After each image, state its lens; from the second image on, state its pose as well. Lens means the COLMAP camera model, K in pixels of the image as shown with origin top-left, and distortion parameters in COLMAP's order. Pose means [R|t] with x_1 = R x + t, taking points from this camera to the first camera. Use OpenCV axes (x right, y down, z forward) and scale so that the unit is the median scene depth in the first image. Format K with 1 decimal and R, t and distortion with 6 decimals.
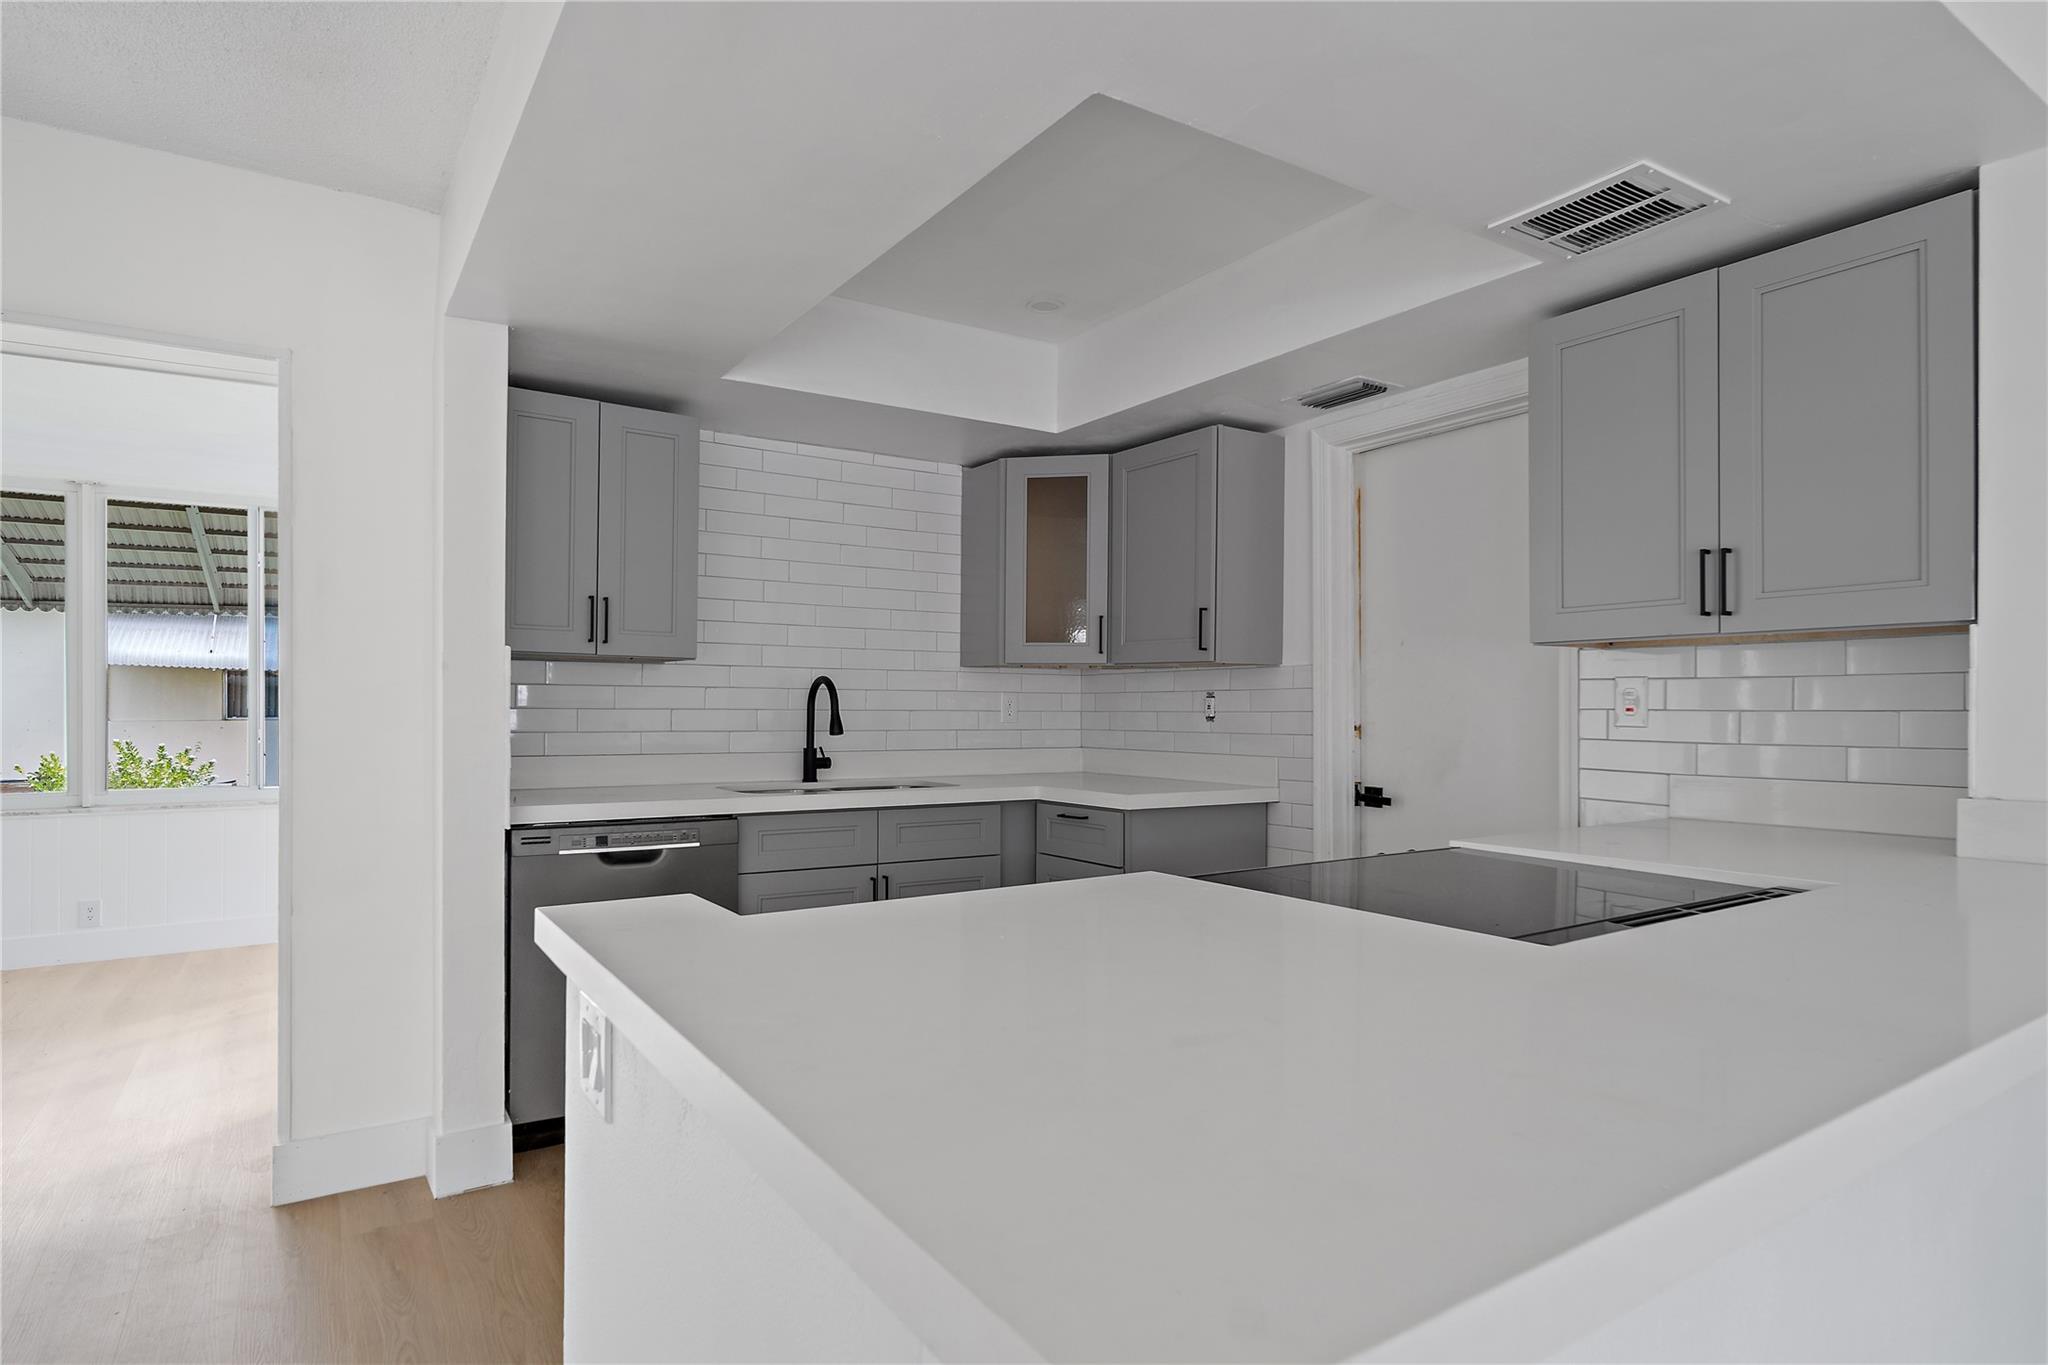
lens RADIAL K [[1117.6, 0, 1028.4], [0, 1117.6, 711.9], [0, 0, 1]] dist [0.000939, 0.003050]
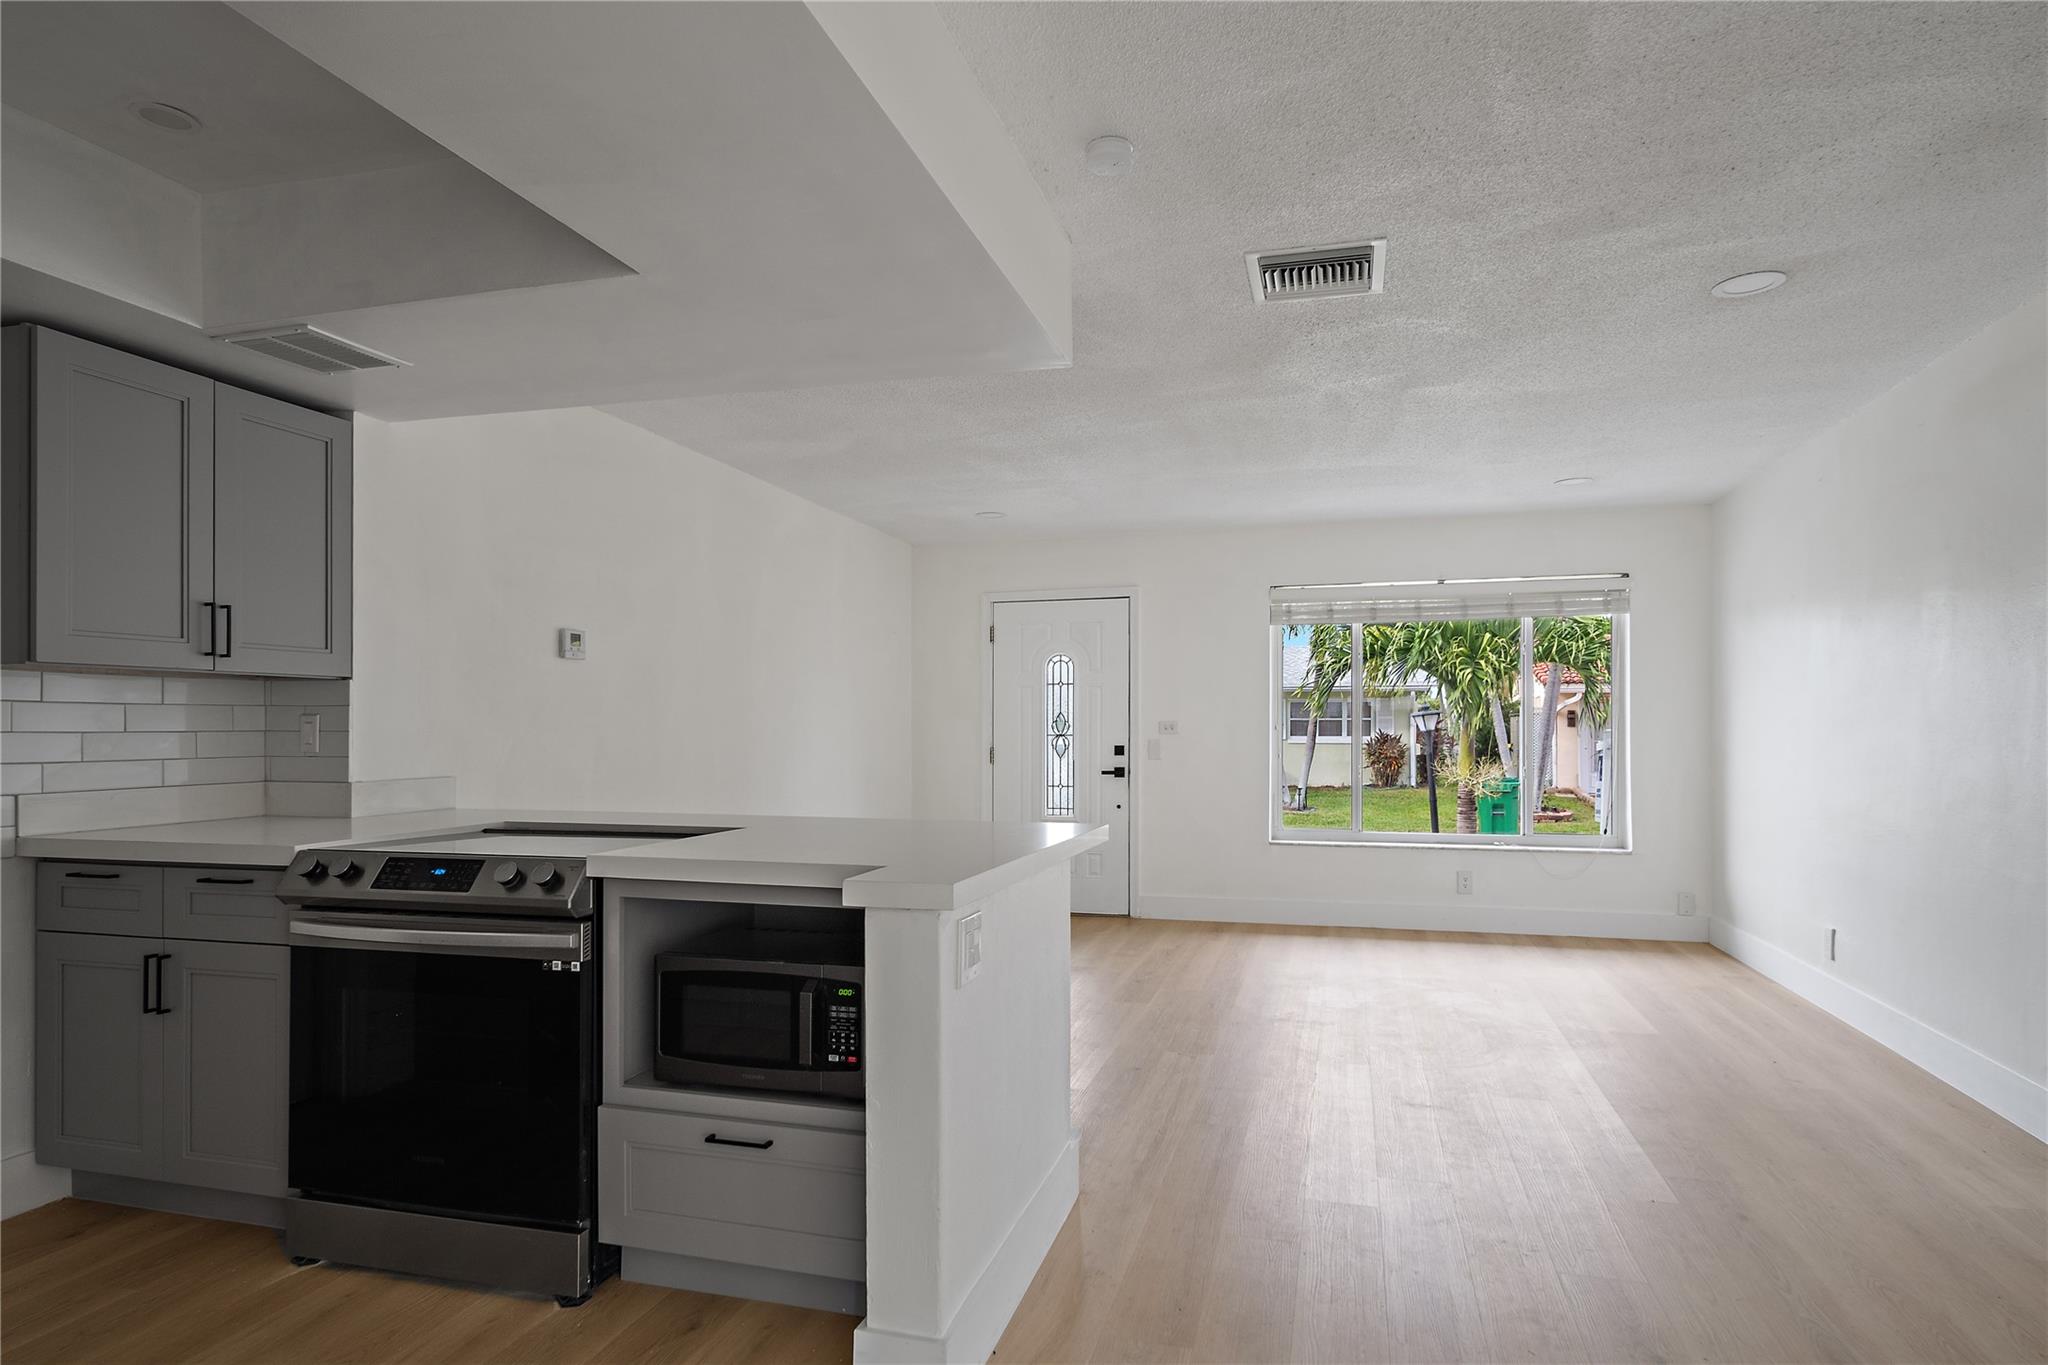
lens RADIAL K [[1117.6, 0, 1014.5], [0, 1117.6, 752.9], [0, 0, 1]] dist [0.000939, 0.003050]
pose [[-0.646802, -0.015375, 0.762503, -0.572893], [0.004781, 0.999695, 0.024213, -0.002281], [-0.762643, 0.019306, -0.646531, 0.696895]]
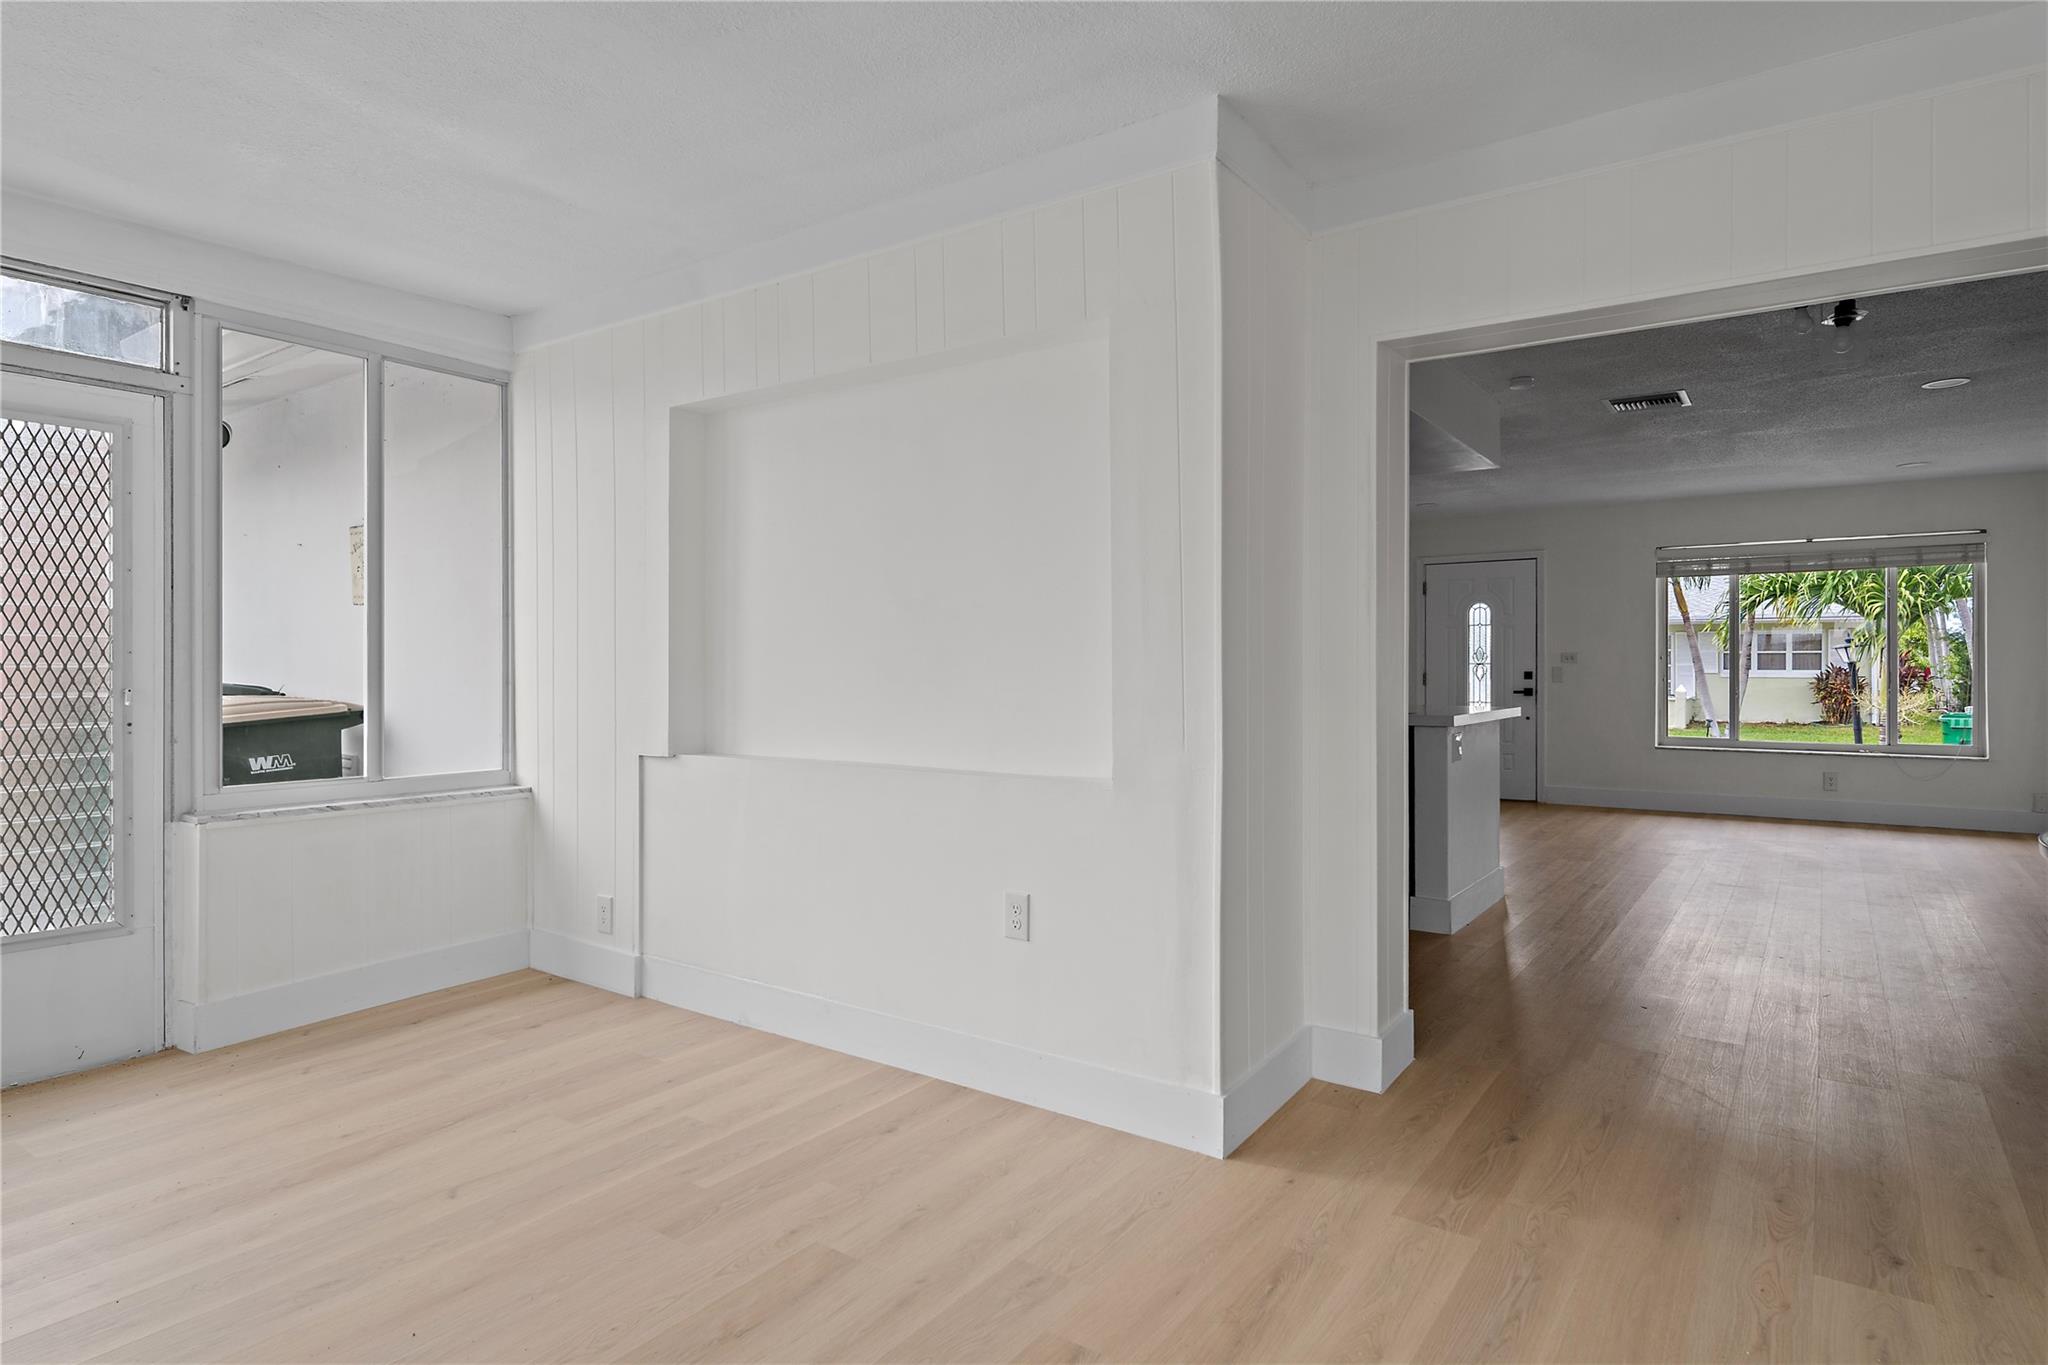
lens RADIAL K [[1117.6, 0, 1042.4], [0, 1117.6, 675.2], [0, 0, 1]] dist [0.000939, 0.003050]
pose [[-0.376879, -0.007762, 0.926230, -0.790226], [0.005961, 0.999924, 0.010805, 0.001310], [-0.926243, 0.009593, -0.376804, 0.918568]]
